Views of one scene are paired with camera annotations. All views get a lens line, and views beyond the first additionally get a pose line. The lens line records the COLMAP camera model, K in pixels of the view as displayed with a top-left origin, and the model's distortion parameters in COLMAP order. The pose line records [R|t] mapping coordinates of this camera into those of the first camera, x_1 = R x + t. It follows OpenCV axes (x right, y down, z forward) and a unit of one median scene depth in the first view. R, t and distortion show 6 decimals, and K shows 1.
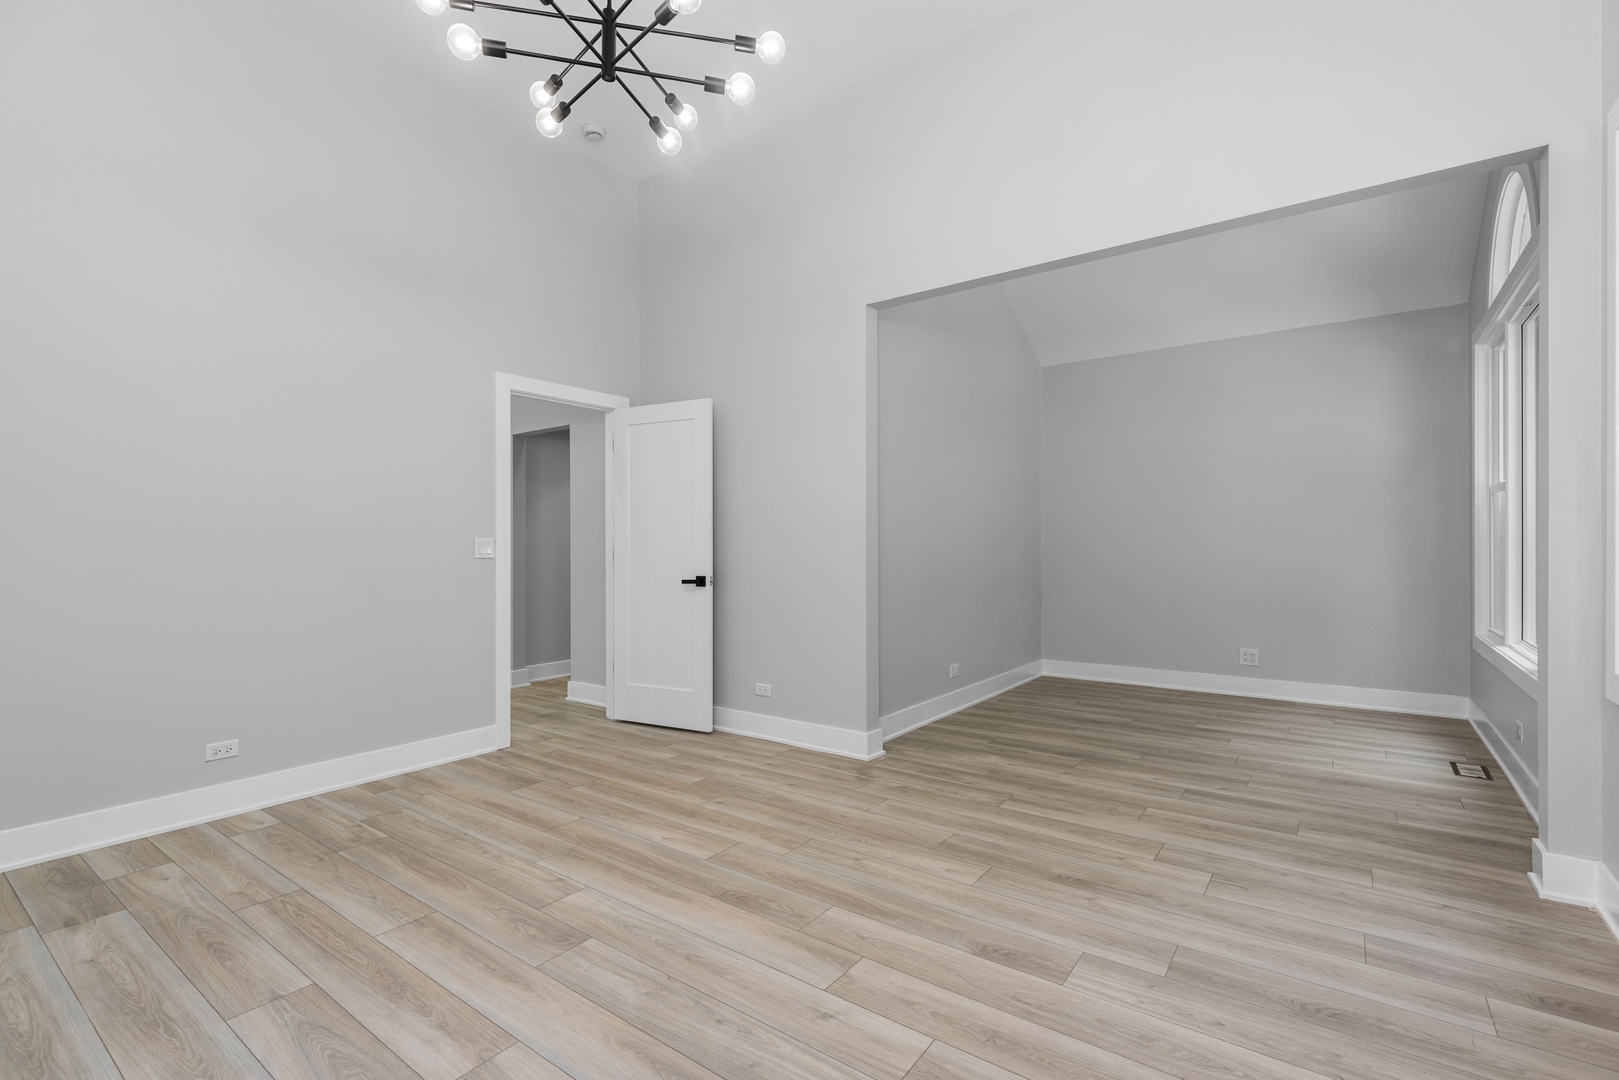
lens RADIAL K [[728.1, 0, 806.9], [0, 728.1, 549.9], [0, 0, 1]] dist [0.011623, -0.001339]
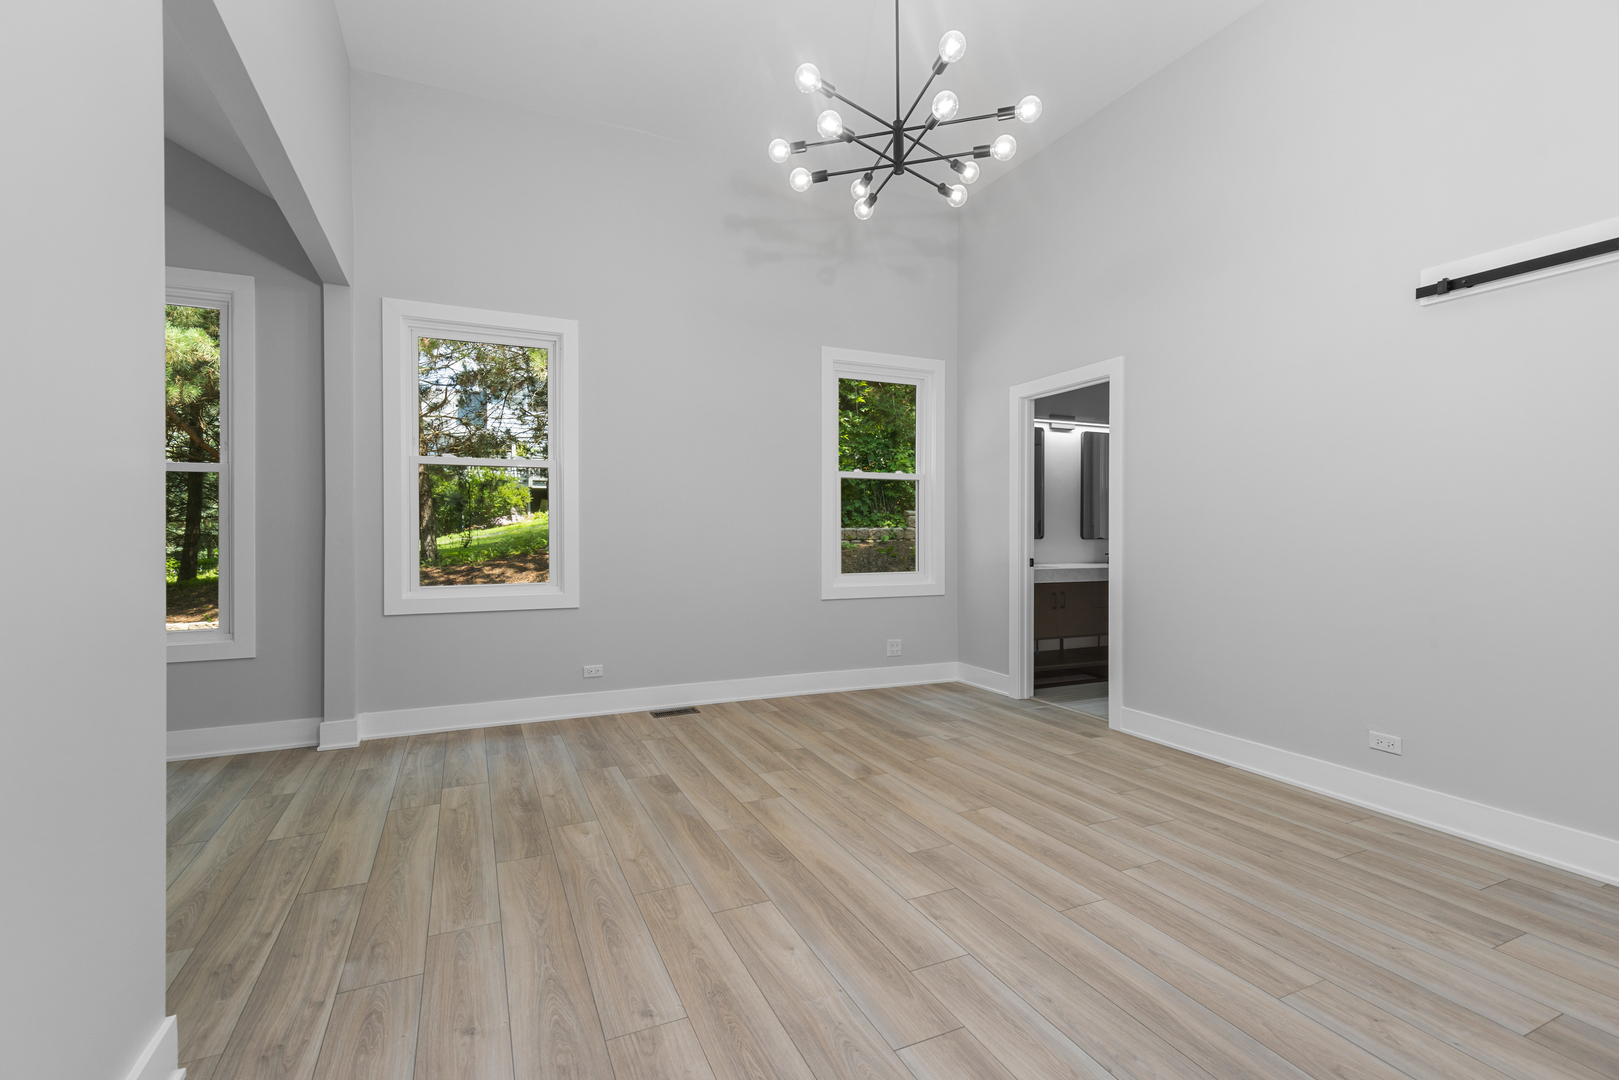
lens RADIAL K [[728.1, 0, 815.9], [0, 728.1, 534.0], [0, 0, 1]] dist [0.011623, -0.001339]
pose [[-0.885081, 0.003303, 0.465425, -0.600702], [0.005896, 0.999974, 0.004115, -0.001760], [-0.465400, 0.006386, -0.885078, 1.781517]]
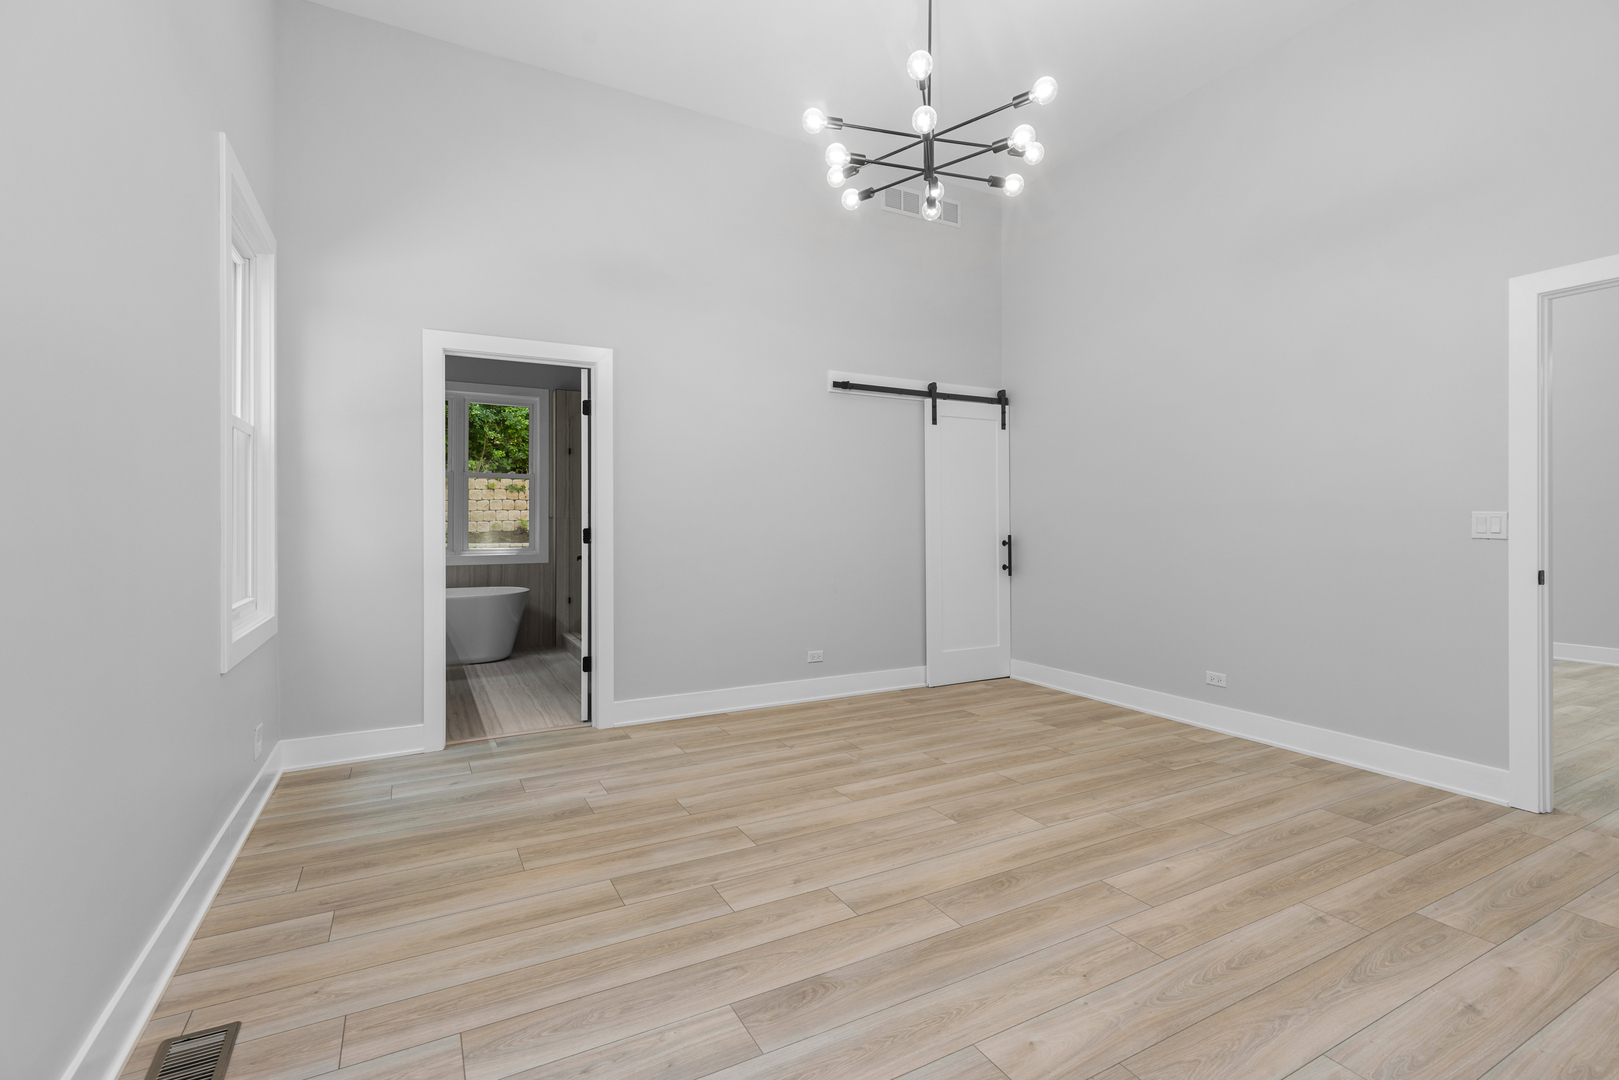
lens RADIAL K [[728.1, 0, 801.8], [0, 728.1, 525.6], [0, 0, 1]] dist [0.011623, -0.001339]
pose [[-0.422528, 0.007306, -0.906321, 0.840084], [-0.001892, 0.999958, 0.008942, -0.011136], [0.906348, 0.005493, -0.422496, 1.081187]]
